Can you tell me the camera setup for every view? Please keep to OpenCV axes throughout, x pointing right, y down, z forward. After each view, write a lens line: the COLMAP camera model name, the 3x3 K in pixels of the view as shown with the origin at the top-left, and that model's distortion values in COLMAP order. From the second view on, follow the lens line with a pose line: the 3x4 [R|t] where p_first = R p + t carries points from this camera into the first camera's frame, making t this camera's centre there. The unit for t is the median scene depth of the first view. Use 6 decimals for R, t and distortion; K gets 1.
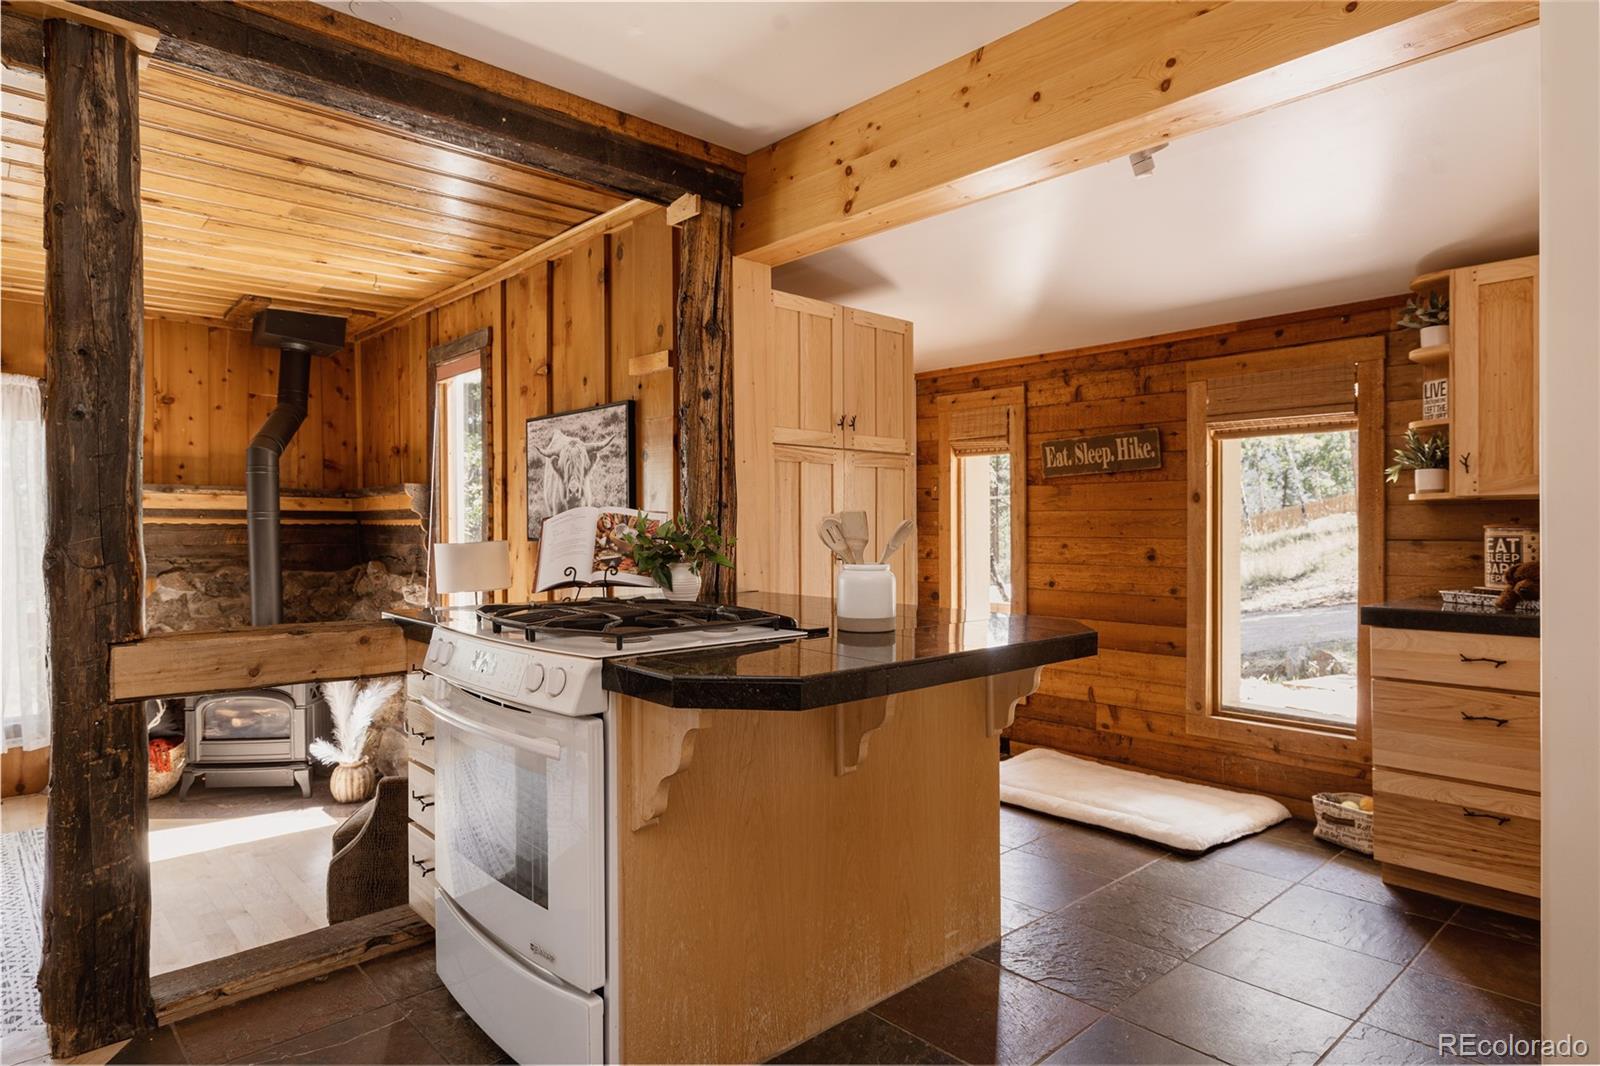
lens RADIAL K [[916.2, 0, 773.3], [0, 916.2, 527.8], [0, 0, 1]] dist [0.010596, 0.000014]
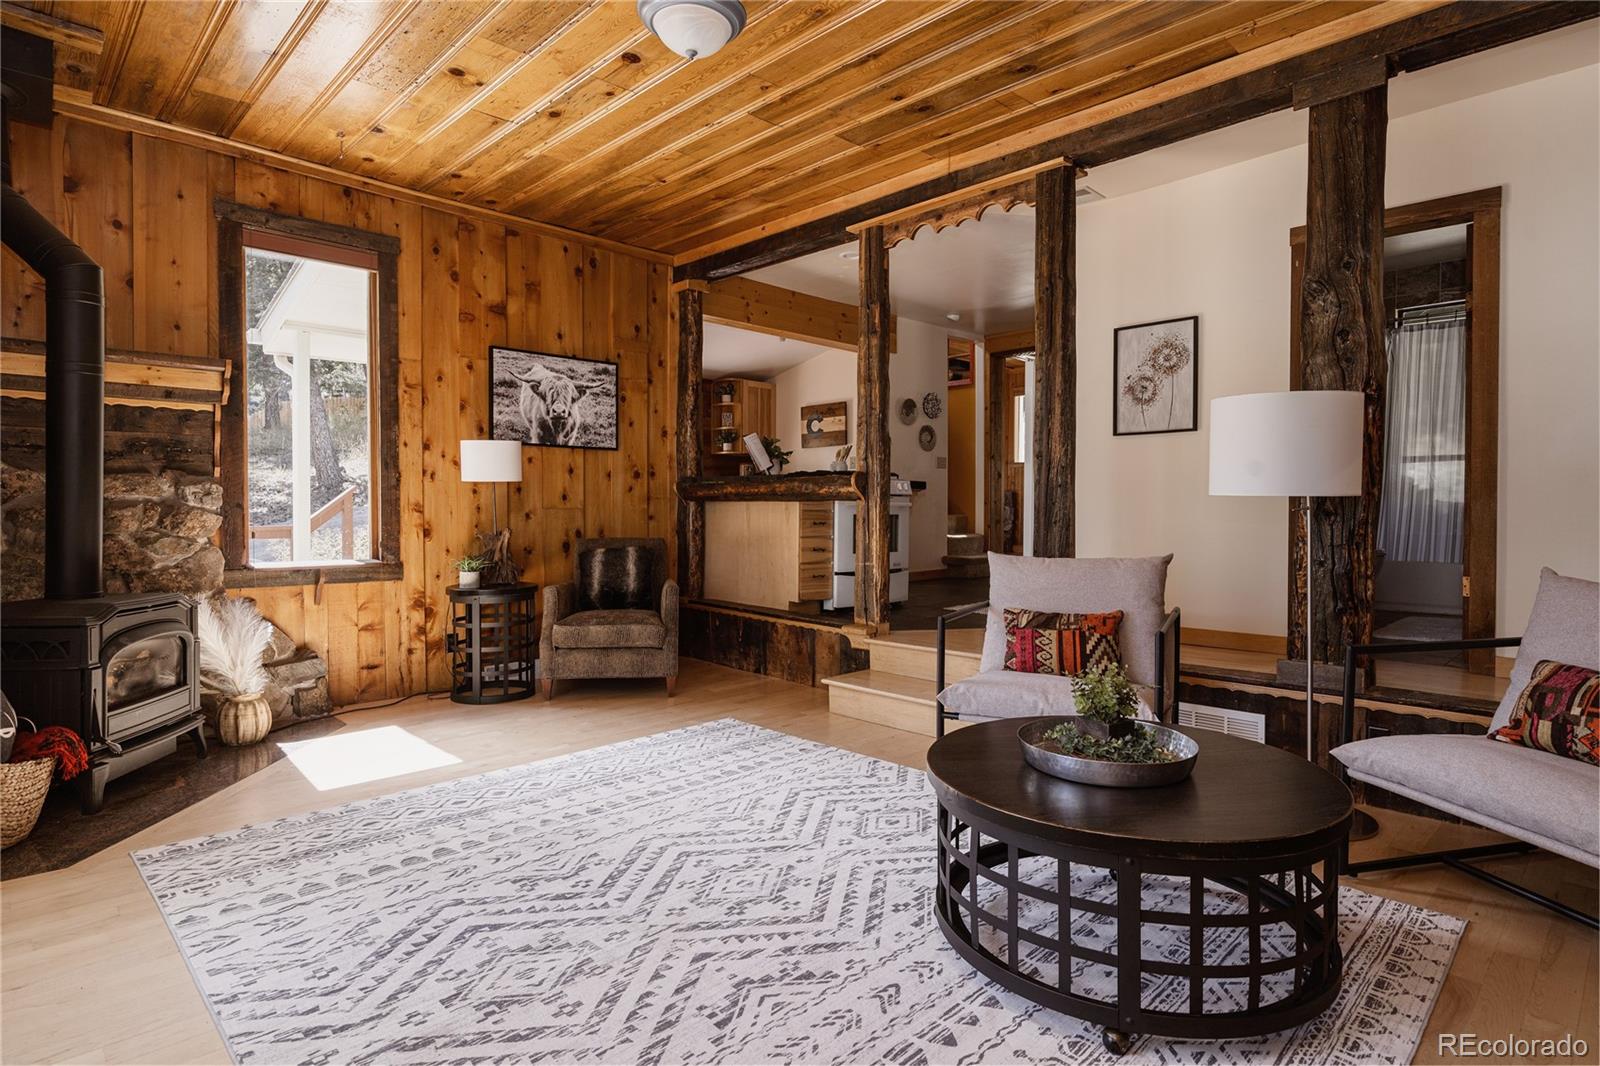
lens RADIAL K [[878.4, 0, 829.5], [0, 878.4, 517.3], [0, 0, 1]] dist [-0.002115, 0.003120]
pose [[-0.089733, -0.010972, 0.995905, -1.654983], [-0.003234, 0.999937, 0.010725, 0.111074], [-0.995961, -0.002258, -0.089763, 0.718903]]
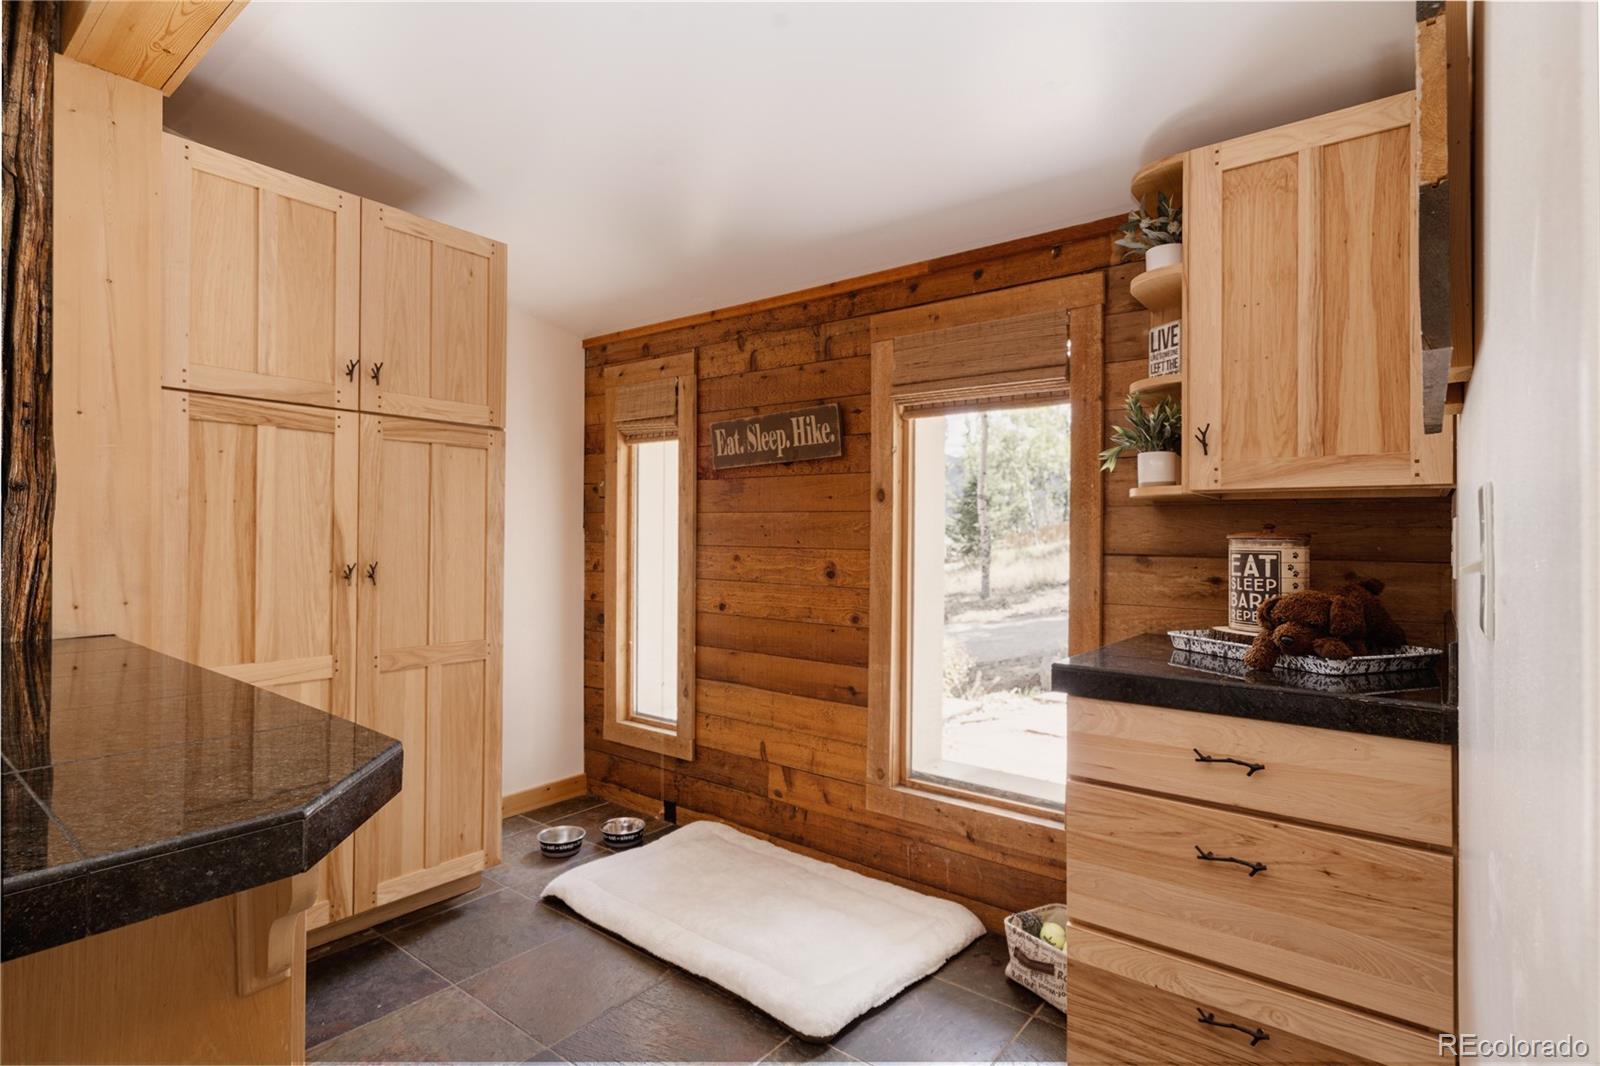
lens RADIAL K [[816.5, 0, 763.5], [0, 816.5, 527.3], [0, 0, 1]] dist [0.001015, -0.000897]
pose [[0.988454, 0.011724, 0.151067, 0.256877], [-0.010323, 0.999896, -0.010058, 0.000888], [-0.151169, 0.008382, 0.988472, 0.343377]]
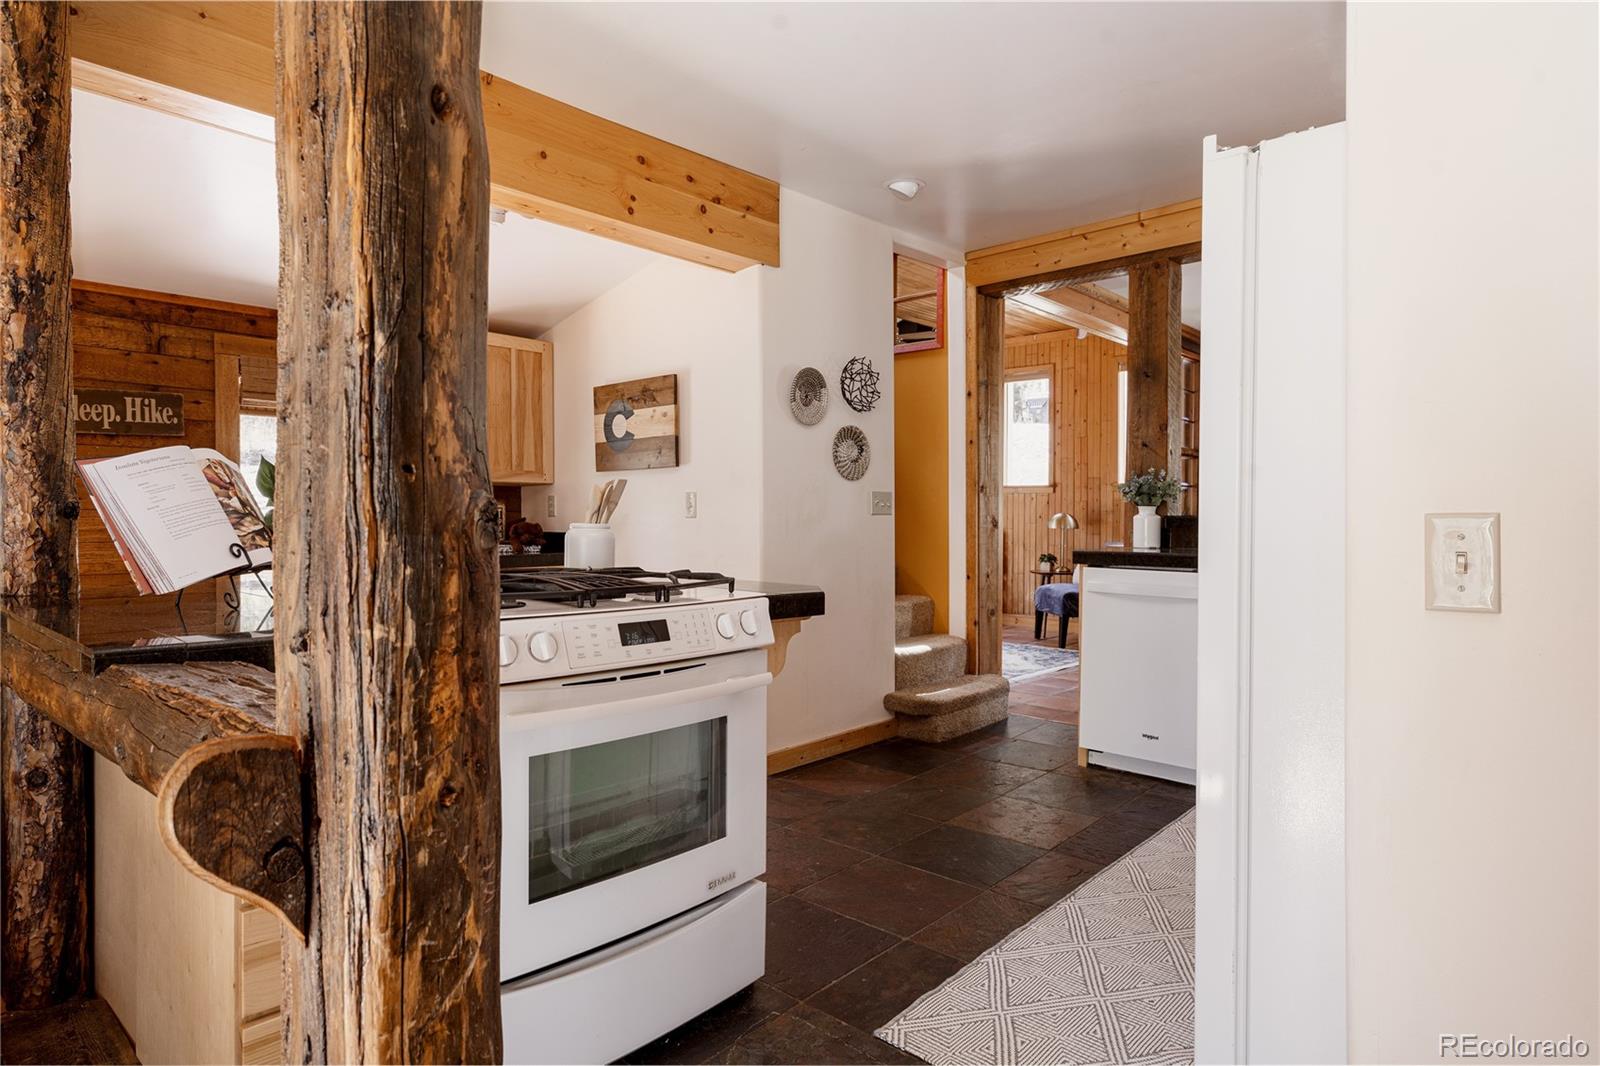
lens RADIAL K [[916.2, 0, 823.6], [0, 916.2, 532.9], [0, 0, 1]] dist [0.010596, 0.000014]
pose [[-0.142646, -0.020513, 0.989561, -0.617252], [-0.002669, 0.999790, 0.020340, 0.013661], [-0.989770, 0.000260, -0.142671, 0.479871]]
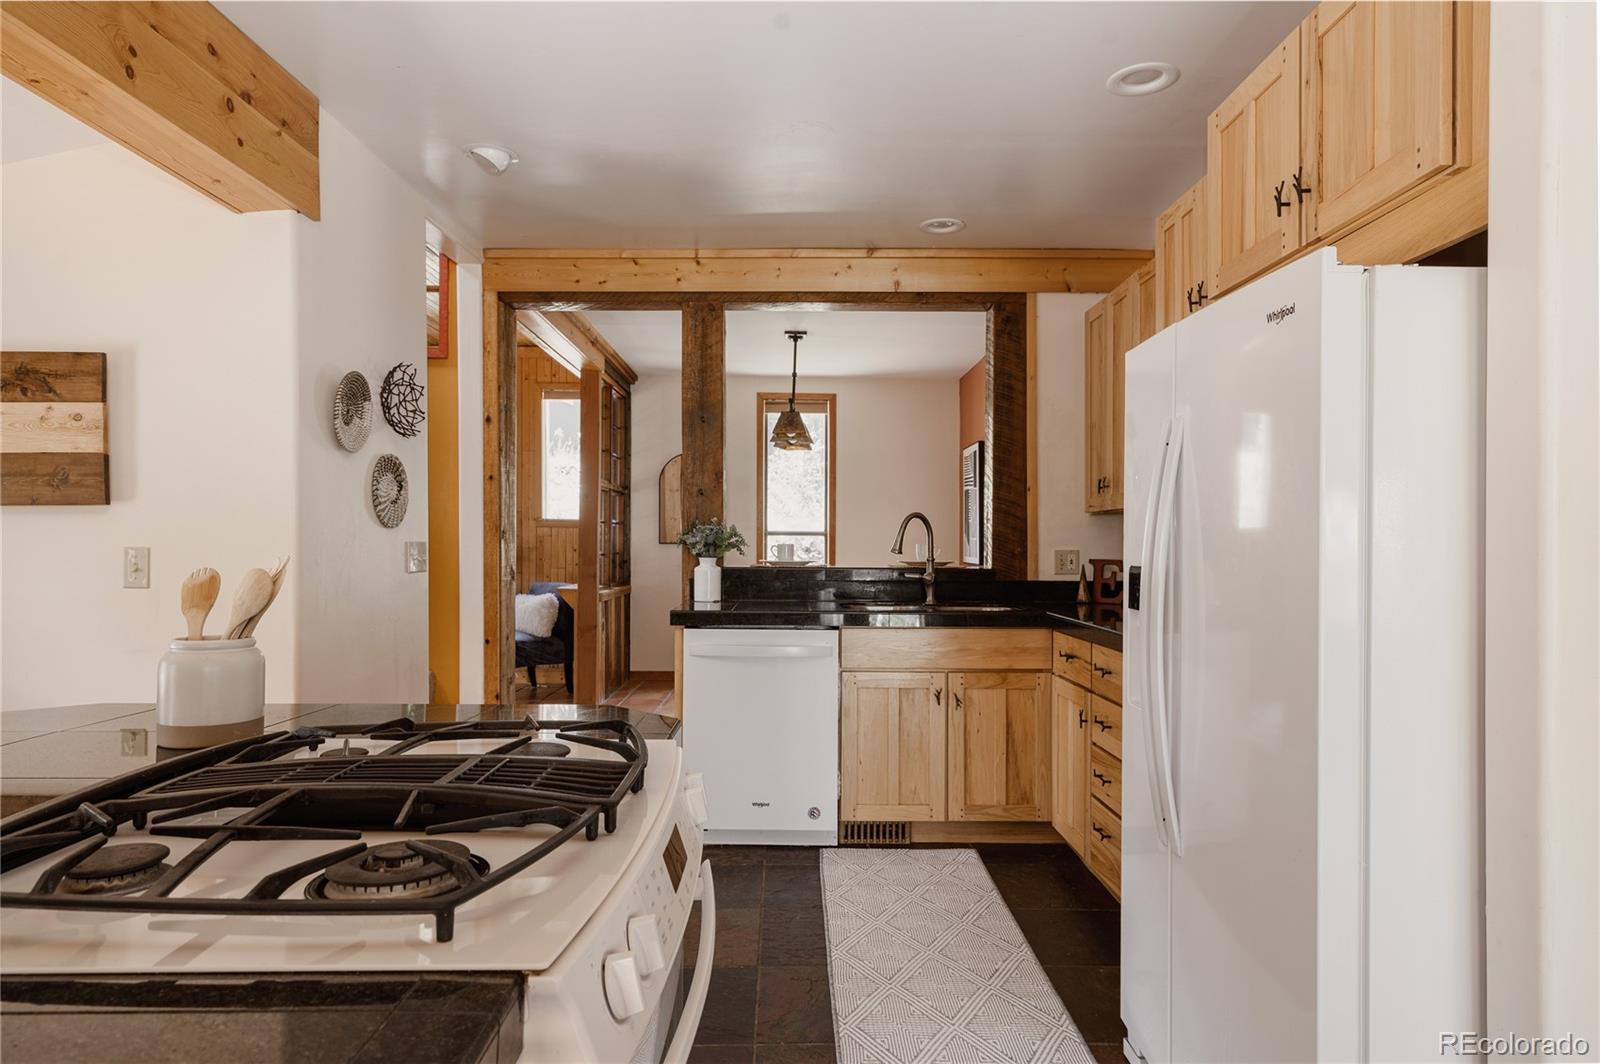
lens RADIAL K [[940.3, 0, 814.2], [0, 940.3, 540.9], [0, 0, 1]] dist [0.016894, 0.009589]
pose [[-0.774581, -0.006041, 0.632446, -0.358538], [-0.005703, 0.999980, 0.002567, -0.019387], [-0.632449, -0.001619, -0.774600, 0.694291]]
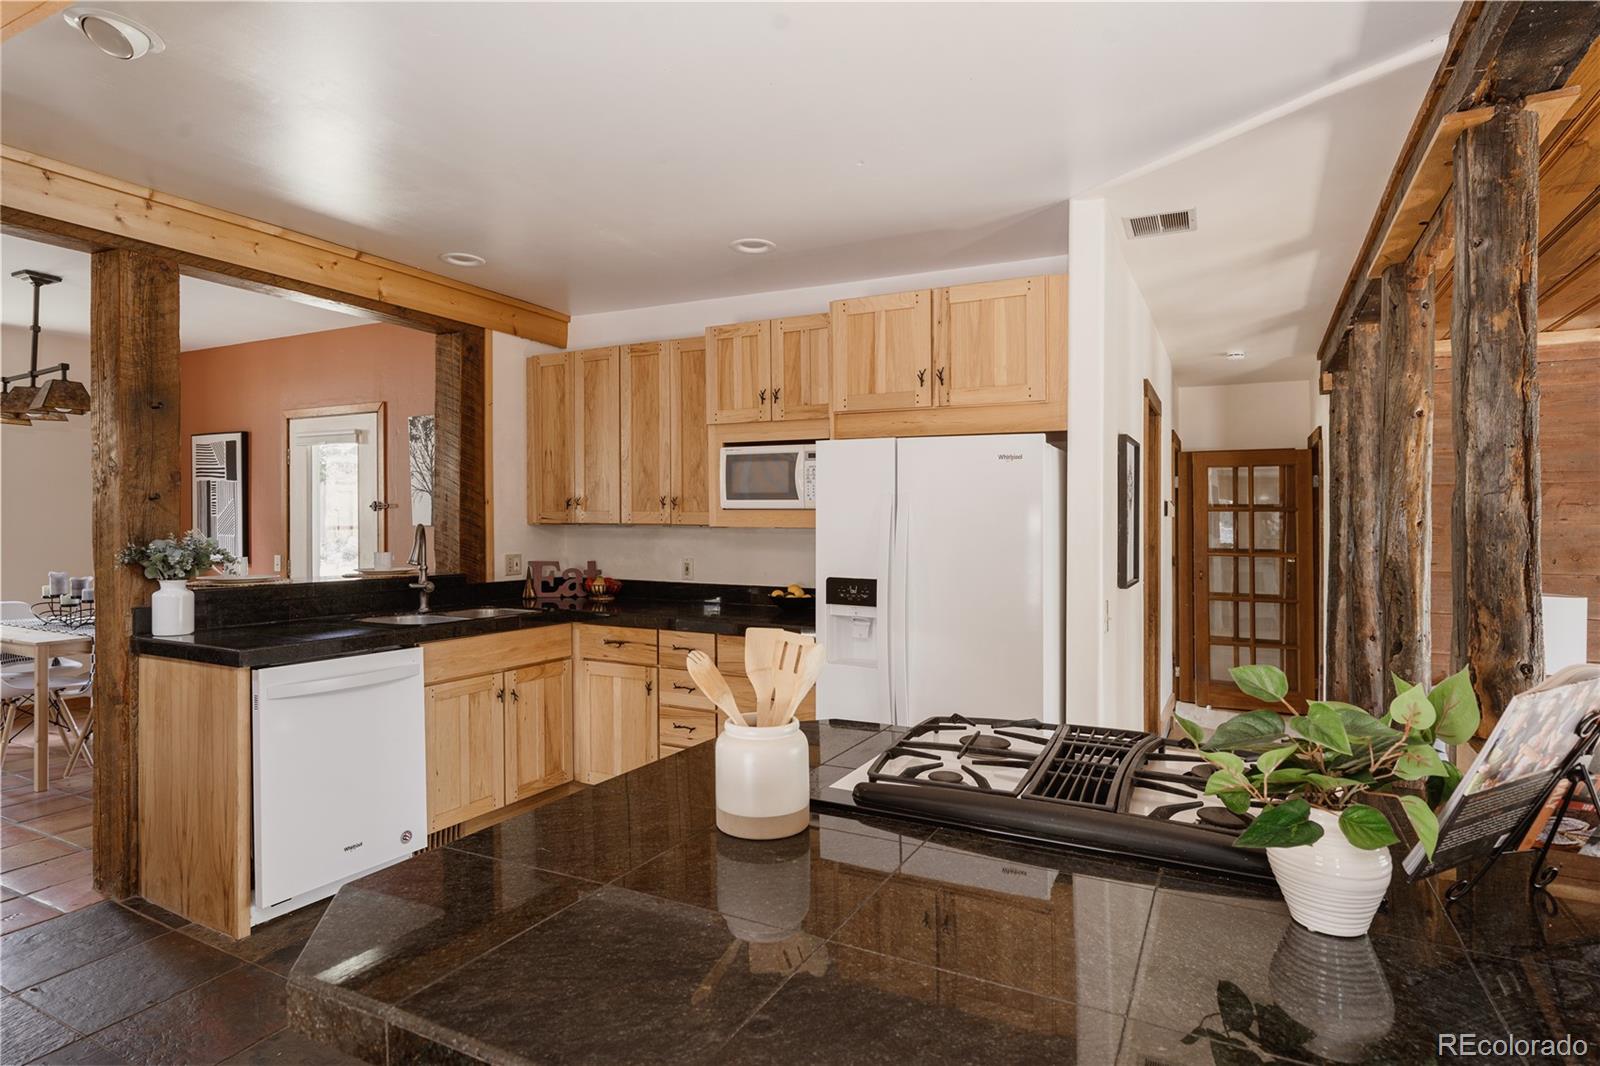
lens RADIAL K [[816.5, 0, 785.1], [0, 816.5, 518.6], [0, 0, 1]] dist [0.001015, -0.000897]
pose [[-0.932836, -0.010292, -0.360154, 0.131931], [-0.009808, 0.999947, -0.003171, -0.054161], [0.360167, 0.000574, -0.932887, 0.828815]]
